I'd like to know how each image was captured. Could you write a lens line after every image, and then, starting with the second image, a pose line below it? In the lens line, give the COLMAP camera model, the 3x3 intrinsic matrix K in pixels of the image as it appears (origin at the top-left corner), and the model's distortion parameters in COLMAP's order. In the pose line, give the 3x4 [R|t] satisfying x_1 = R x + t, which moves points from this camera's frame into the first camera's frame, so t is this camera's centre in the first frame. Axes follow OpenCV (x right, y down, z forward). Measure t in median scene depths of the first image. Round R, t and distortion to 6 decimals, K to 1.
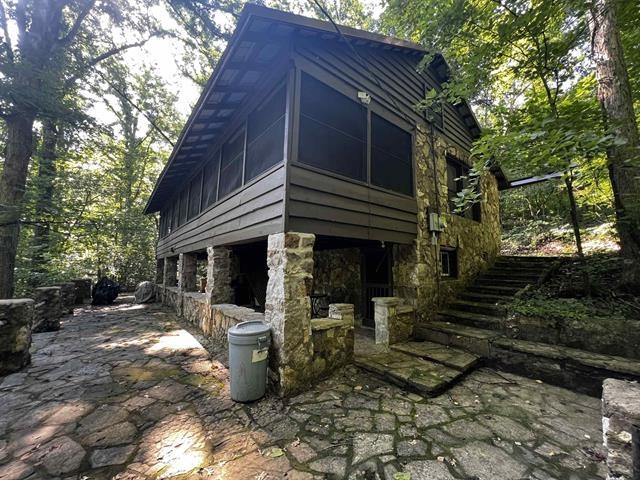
lens RADIAL K [[254.2, 0, 319.5], [0, 254.2, 241.1], [0, 0, 1]] dist [-0.009730, 0.000296]
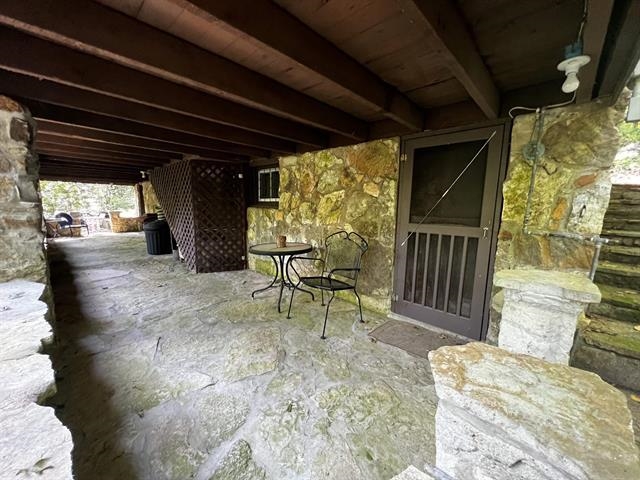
lens RADIAL K [[254.2, 0, 319.8], [0, 254.2, 241.9], [0, 0, 1]] dist [-0.009730, 0.000296]
pose [[0.989453, -0.002167, 0.144836, -0.029116], [-0.033611, 0.969163, 0.244119, 0.094188], [-0.140899, -0.246413, 0.958868, 0.590842]]
